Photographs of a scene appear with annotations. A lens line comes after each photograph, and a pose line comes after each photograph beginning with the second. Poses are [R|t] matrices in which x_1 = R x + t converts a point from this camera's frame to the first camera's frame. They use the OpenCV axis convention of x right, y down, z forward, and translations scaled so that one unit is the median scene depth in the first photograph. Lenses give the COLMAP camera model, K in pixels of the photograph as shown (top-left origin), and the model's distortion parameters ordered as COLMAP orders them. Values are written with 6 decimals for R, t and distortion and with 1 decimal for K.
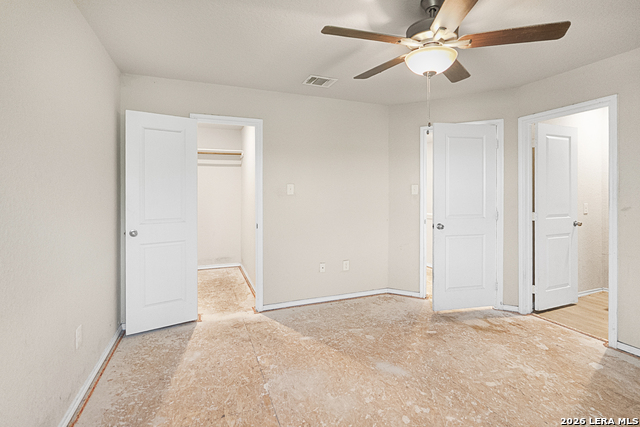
lens RADIAL K [[301.8, 0, 318.3], [0, 301.8, 198.8], [0, 0, 1]] dist [-0.003614, -0.000584]
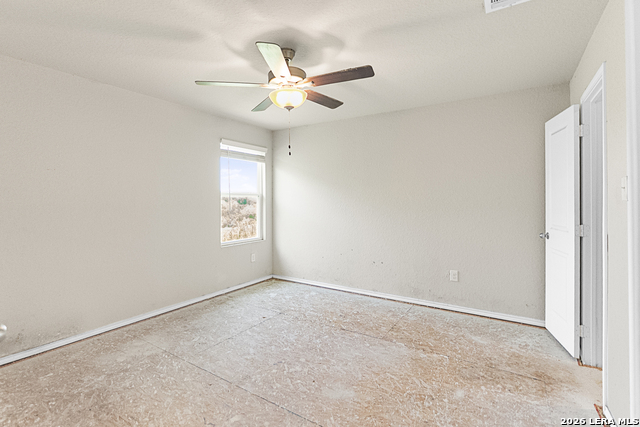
lens RADIAL K [[301.8, 0, 318.3], [0, 301.8, 198.8], [0, 0, 1]] dist [-0.003614, -0.000584]
pose [[-0.811560, 0.002113, -0.584265, 0.721260], [-0.005847, 0.999914, 0.011738, -0.024975], [0.584240, 0.012942, -0.811478, 1.491865]]
